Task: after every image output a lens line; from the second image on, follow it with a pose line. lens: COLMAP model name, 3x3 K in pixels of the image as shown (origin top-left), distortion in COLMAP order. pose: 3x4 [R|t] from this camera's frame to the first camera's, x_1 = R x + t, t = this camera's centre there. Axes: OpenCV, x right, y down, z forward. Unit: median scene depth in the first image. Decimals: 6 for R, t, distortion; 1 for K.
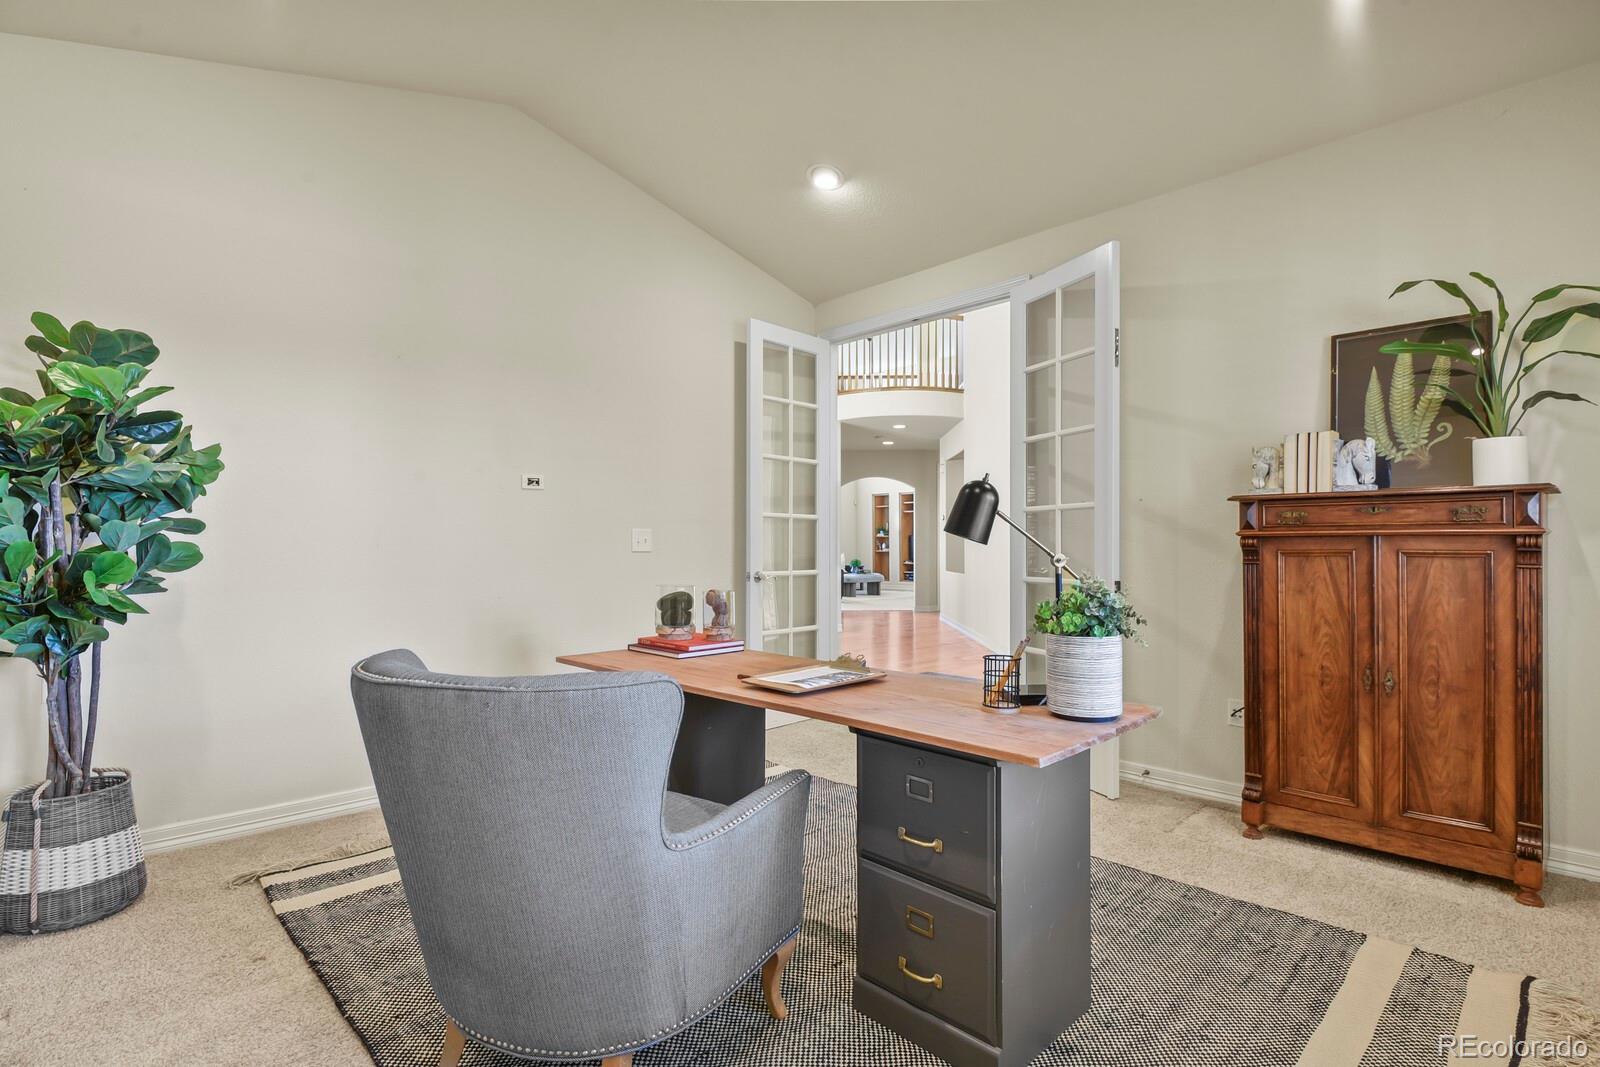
lens RADIAL K [[773.0, 0, 799.9], [0, 773.0, 537.8], [0, 0, 1]] dist [-0.010862, -0.000964]
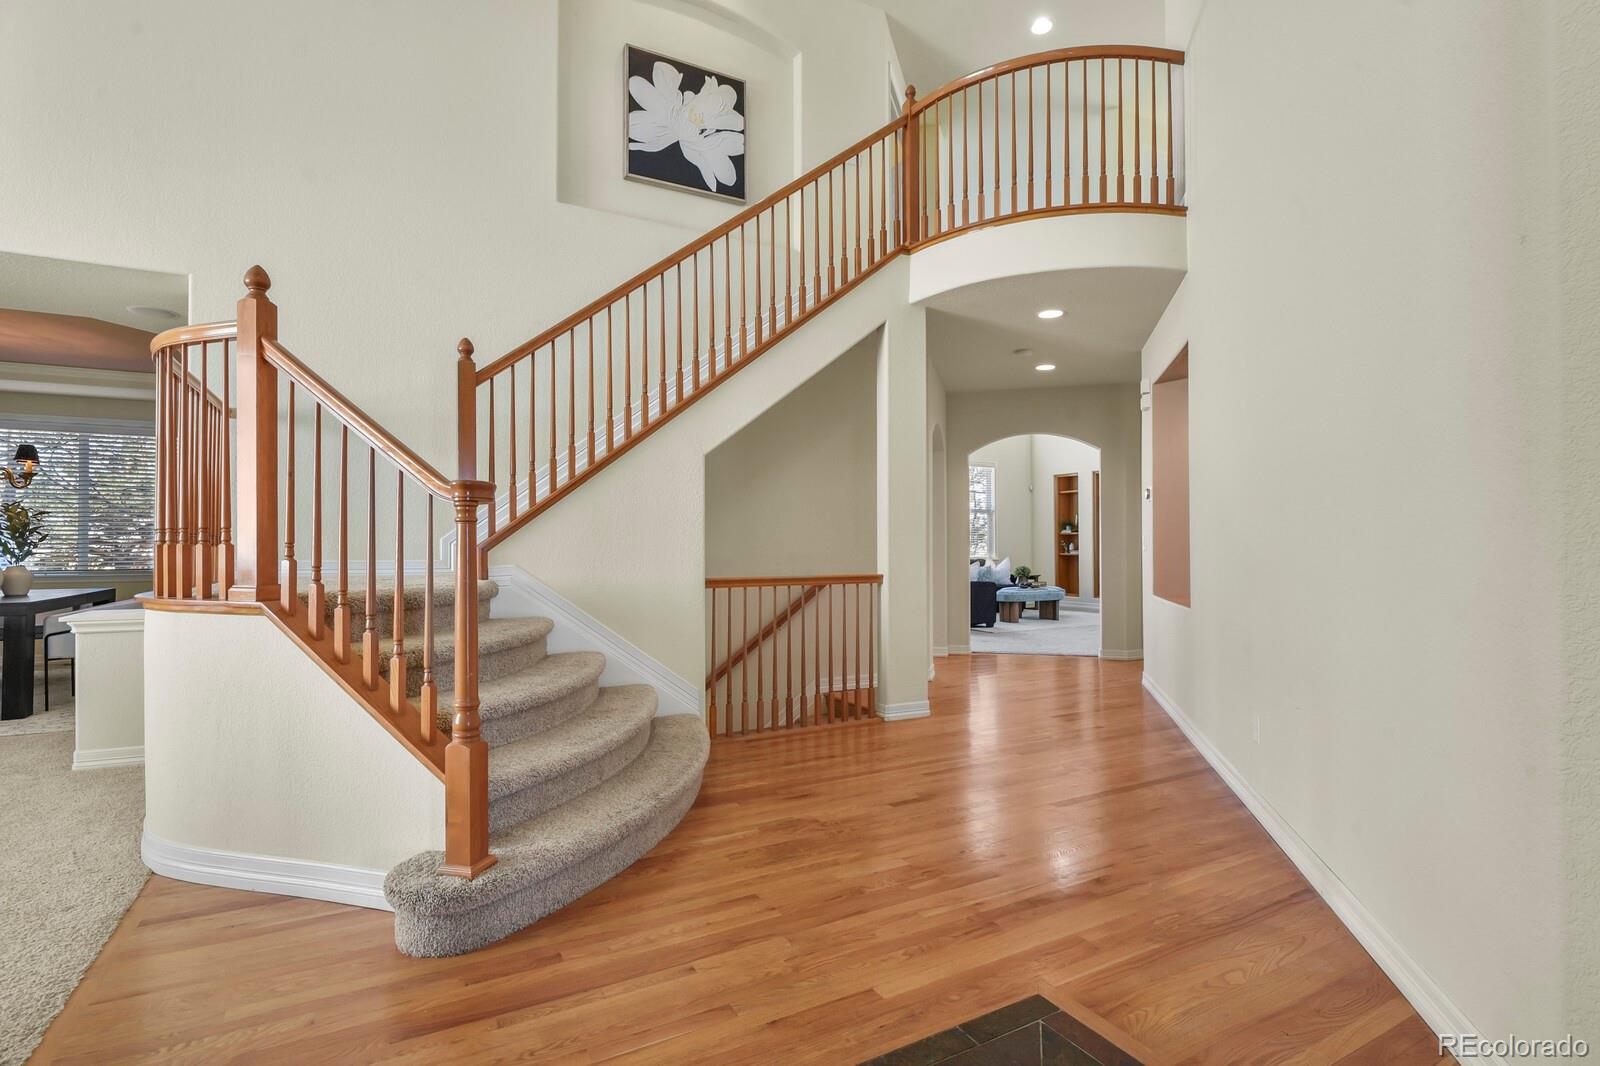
lens RADIAL K [[773.0, 0, 800.5], [0, 773.0, 542.7], [0, 0, 1]] dist [-0.010862, -0.000964]
pose [[0.965252, -0.008918, -0.261169, 0.060988], [0.009701, 0.999951, 0.001709, 0.003223], [0.261141, -0.004183, 0.965292, 0.280521]]
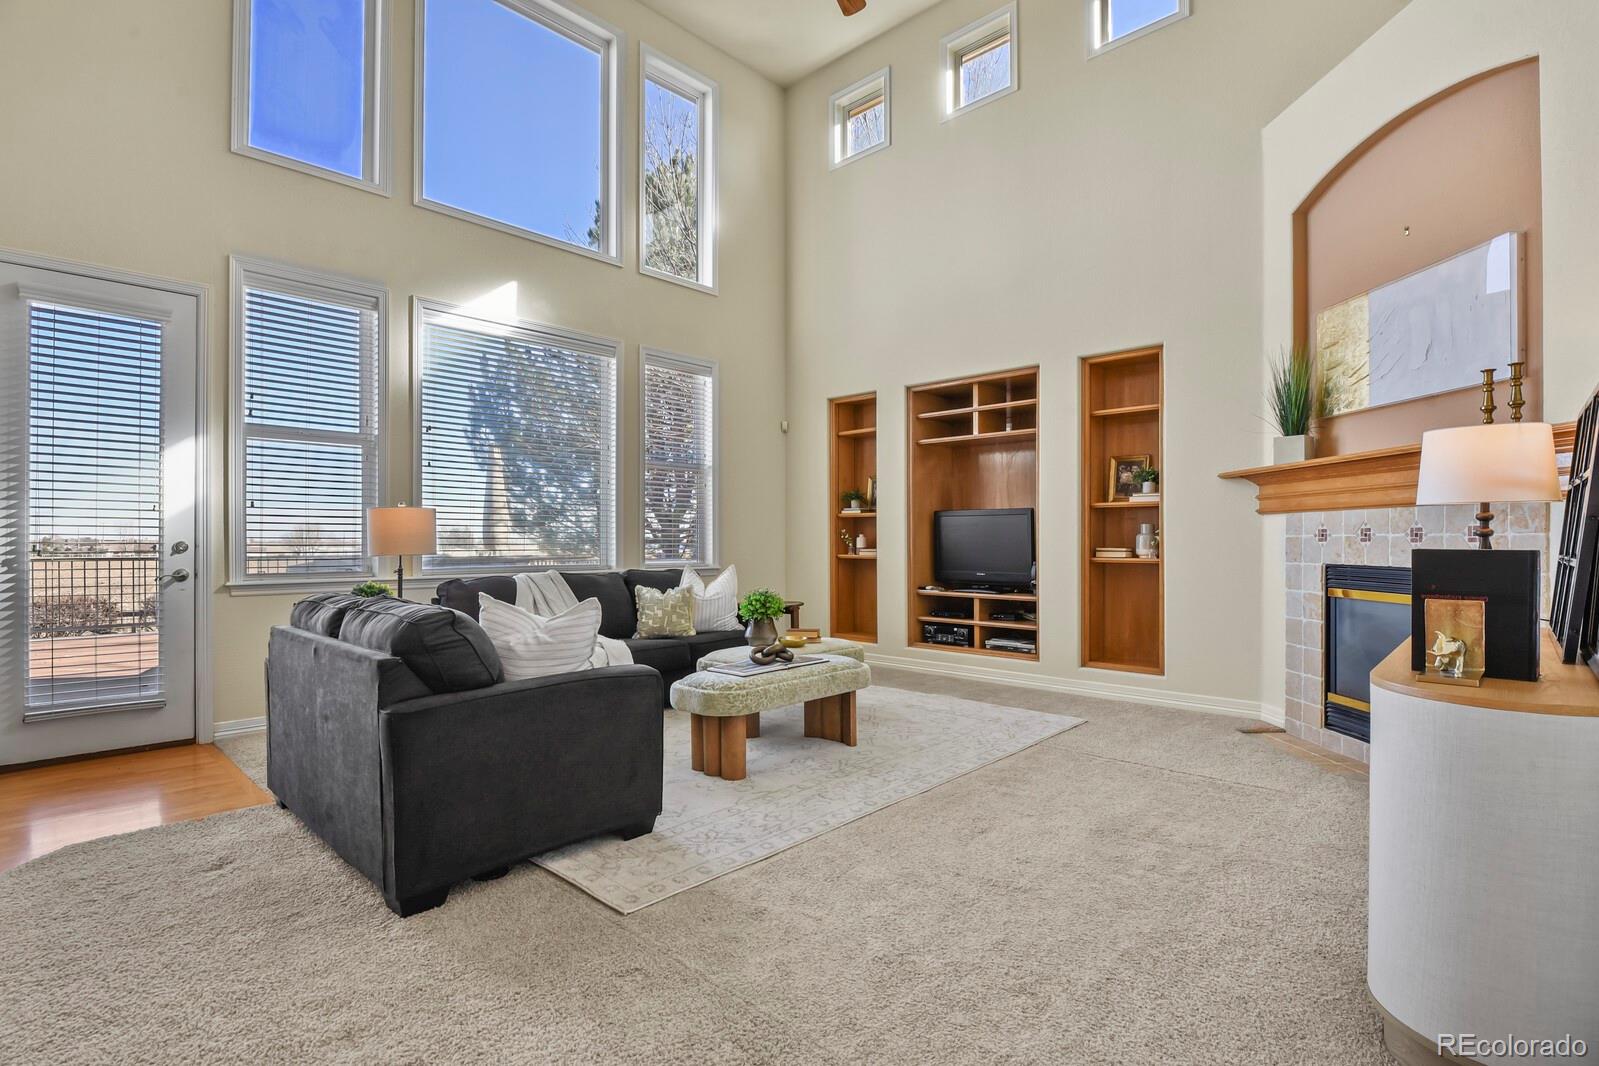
lens RADIAL K [[772.5, 0, 801.6], [0, 772.5, 533.5], [0, 0, 1]] dist [-0.010862, -0.000964]
pose [[0.998840, -0.002418, 0.048085, 0.072823], [0.002188, 0.999986, 0.004837, 0.005435], [-0.048096, -0.004726, 0.998832, 0.733581]]
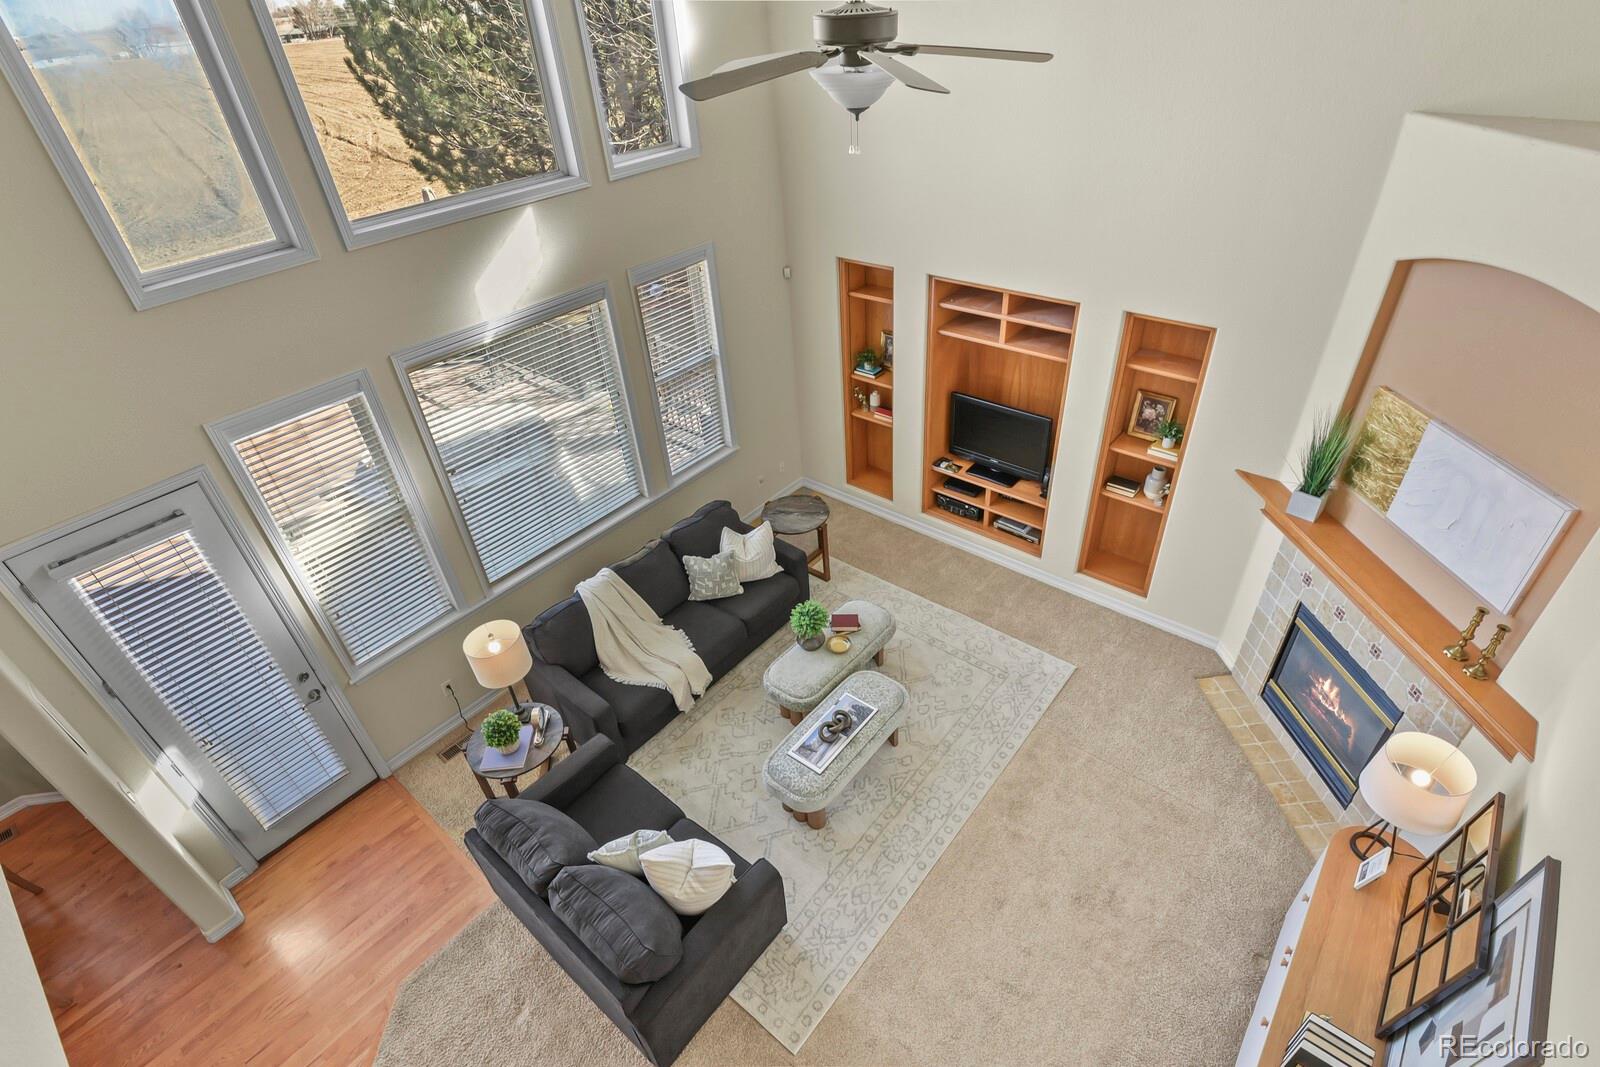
lens RADIAL K [[773.0, 0, 803.4], [0, 773.0, 538.0], [0, 0, 1]] dist [-0.010862, -0.000964]
pose [[0.992261, -0.113241, 0.050929, 0.057324], [0.061048, 0.802098, 0.594064, -0.175796], [-0.108122, -0.586358, 0.802804, 0.774062]]
